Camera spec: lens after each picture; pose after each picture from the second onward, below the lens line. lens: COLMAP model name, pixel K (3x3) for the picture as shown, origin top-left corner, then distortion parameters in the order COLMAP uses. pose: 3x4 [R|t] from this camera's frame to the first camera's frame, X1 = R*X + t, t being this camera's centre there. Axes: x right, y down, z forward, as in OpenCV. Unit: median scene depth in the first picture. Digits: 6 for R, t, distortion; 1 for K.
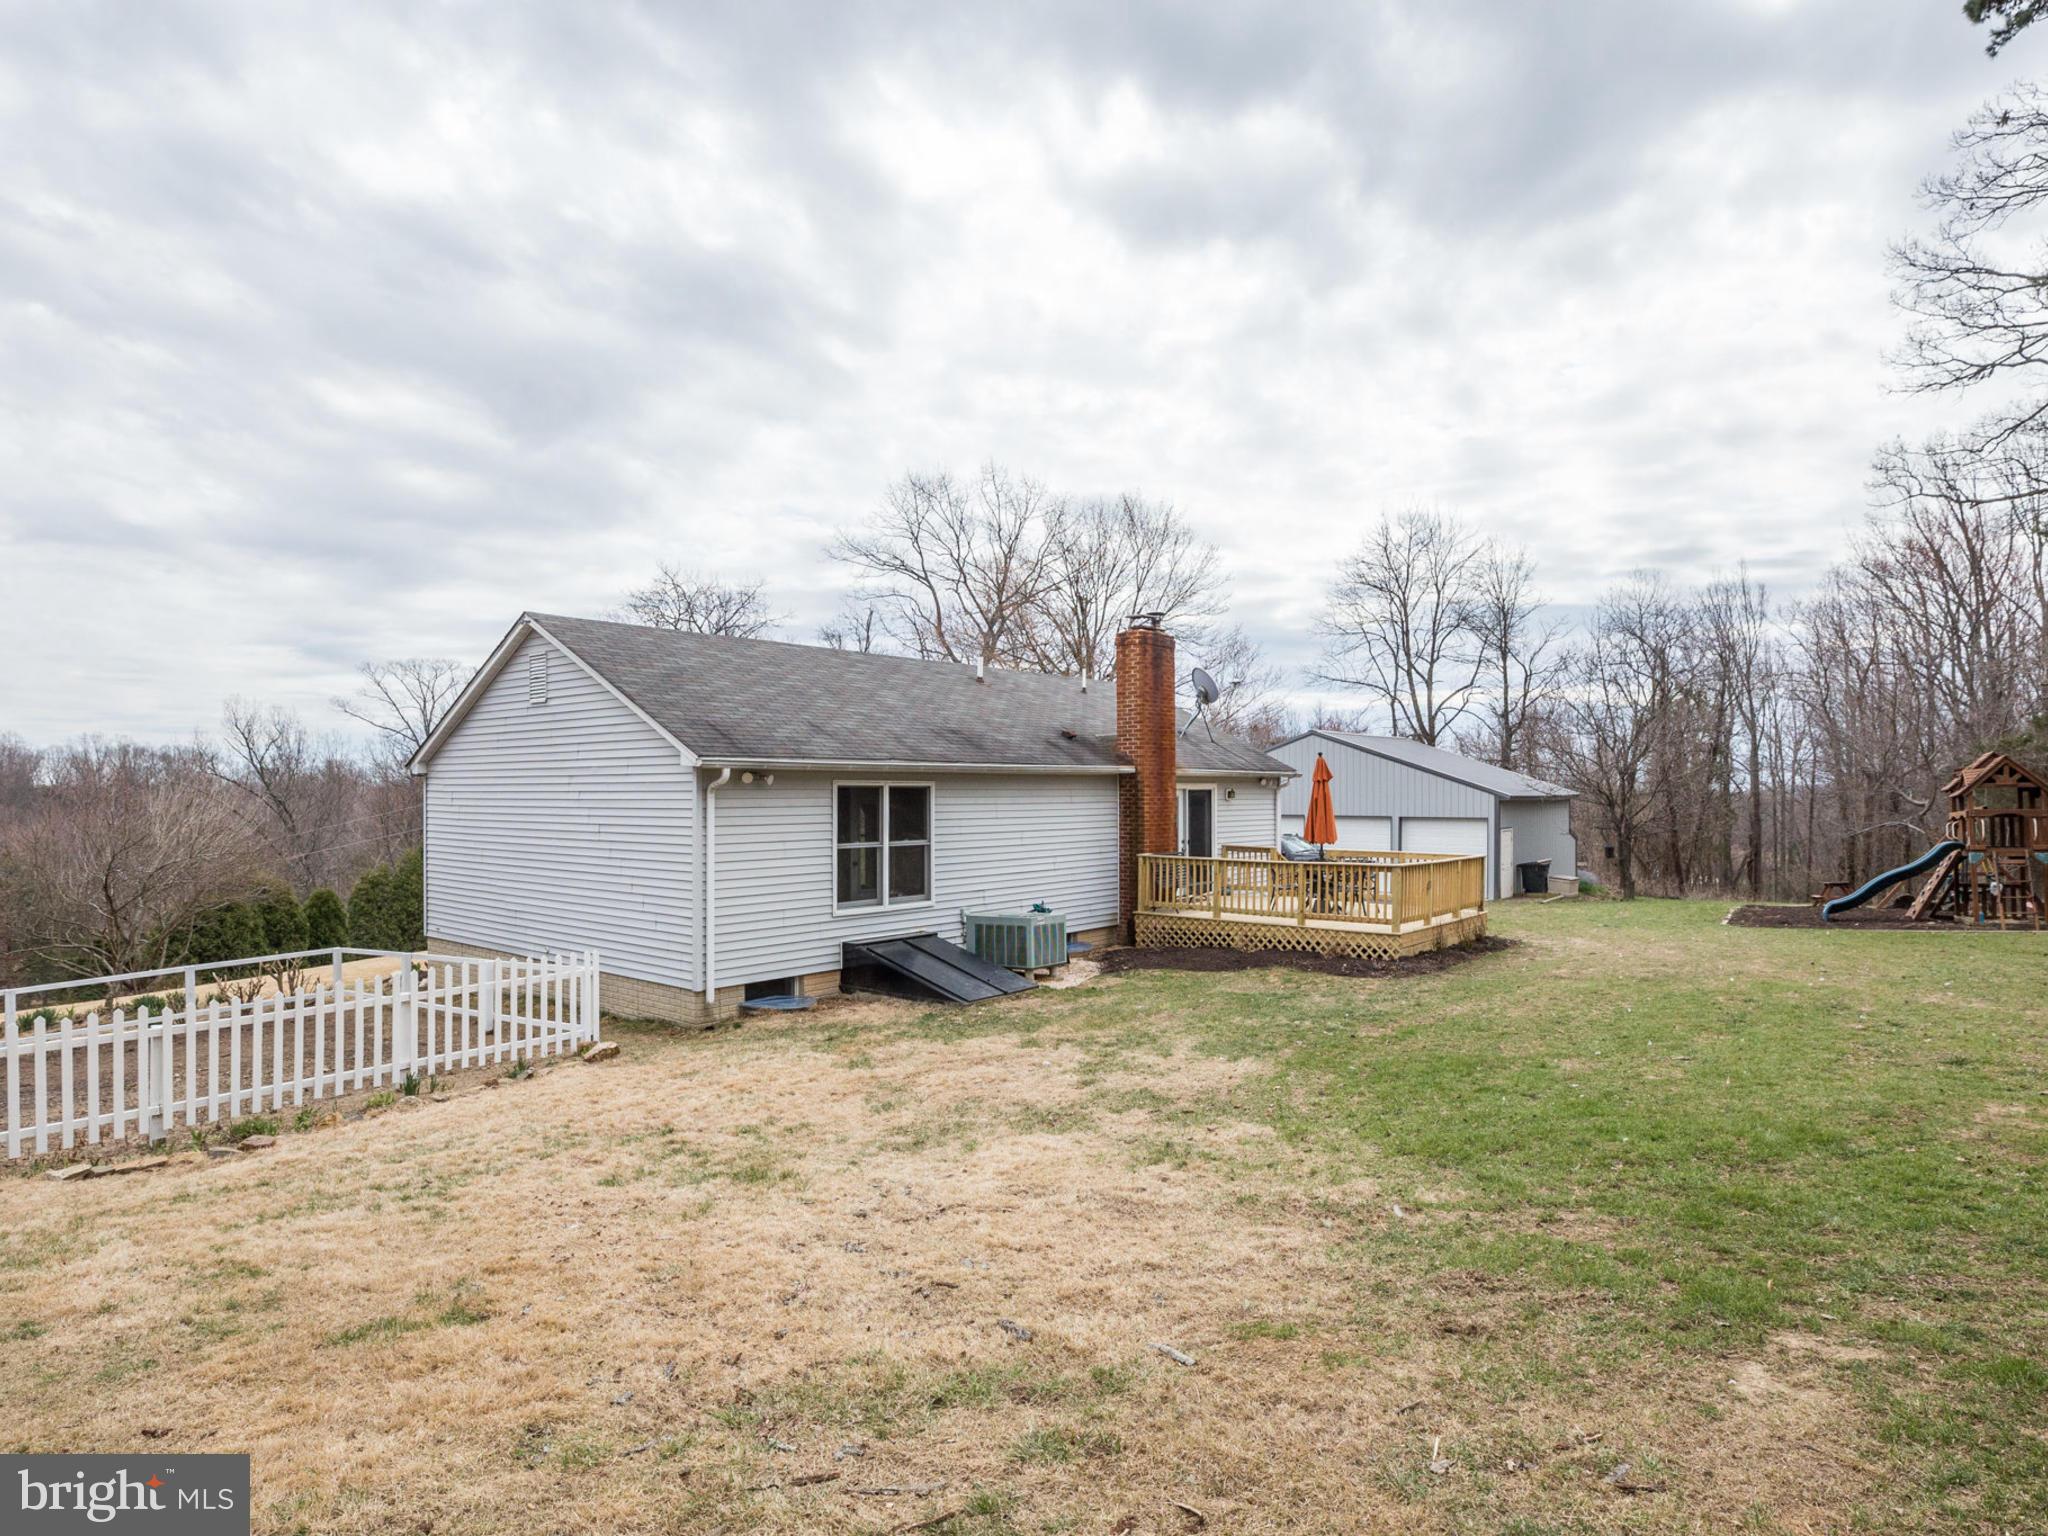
lens RADIAL K [[1102.6, 0, 1024.0], [0, 1102.6, 768.0], [0, 0, 1]] dist [-0.071760, -0.000321]
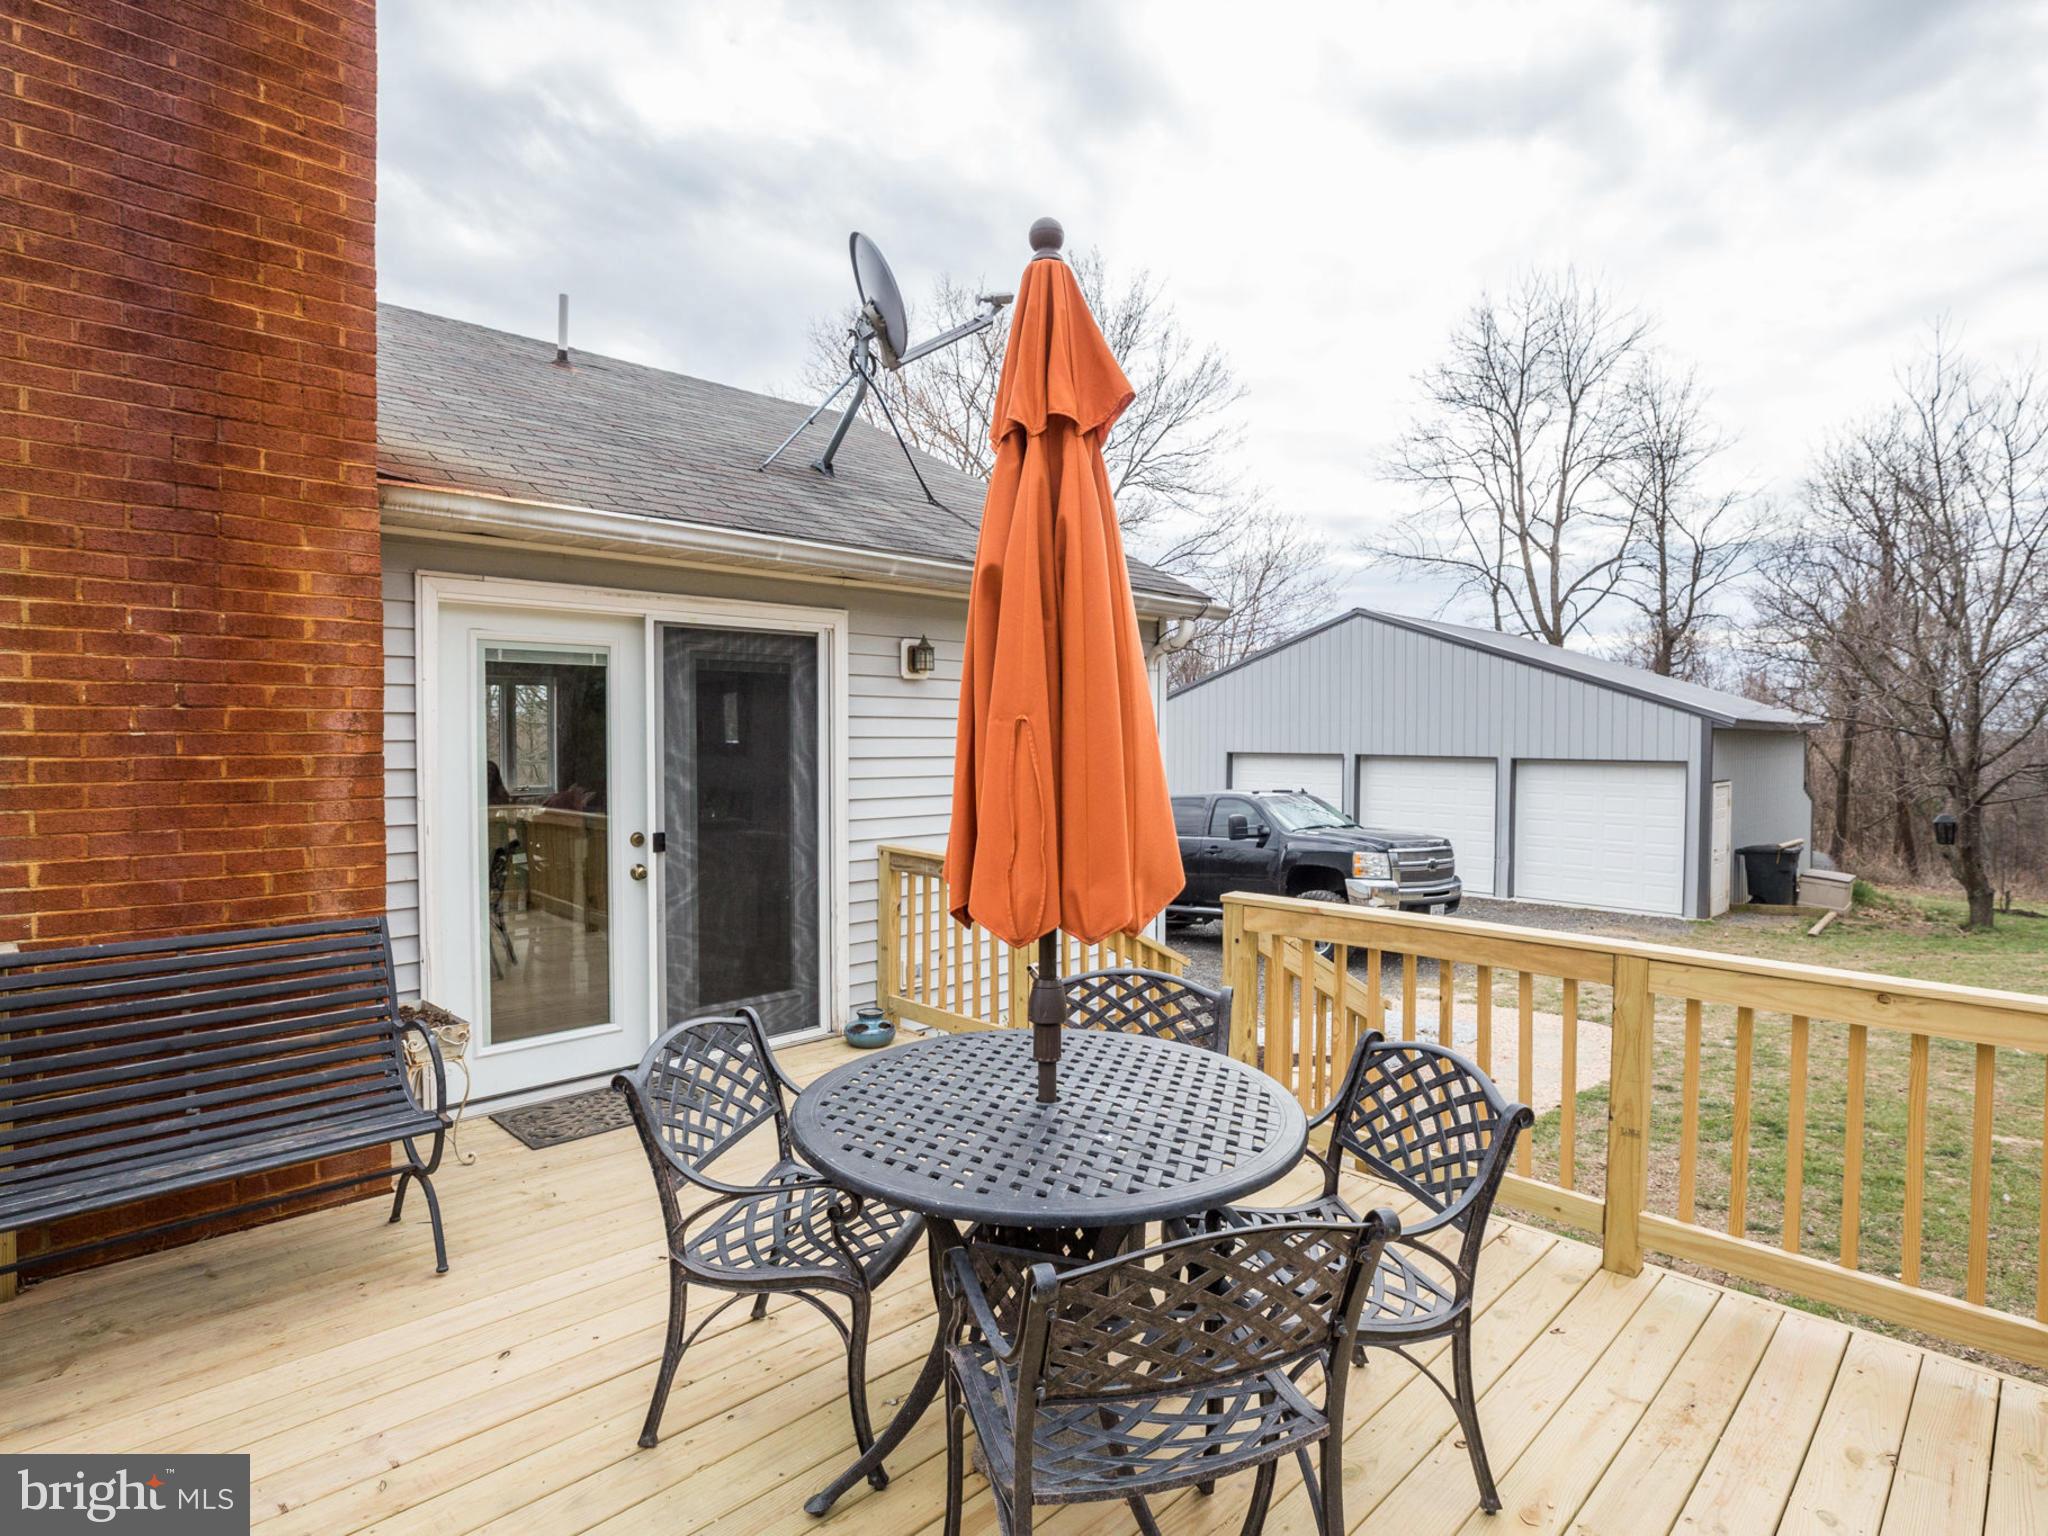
lens RADIAL K [[1102.6, 0, 1024.0], [0, 1102.6, 768.0], [0, 0, 1]] dist [-0.071760, -0.000321]
pose [[0.997254, 0.005622, -0.073845, 0.106288], [-0.001900, 0.998729, 0.050375, 0.017074], [0.074034, -0.050096, 0.995997, 0.333421]]
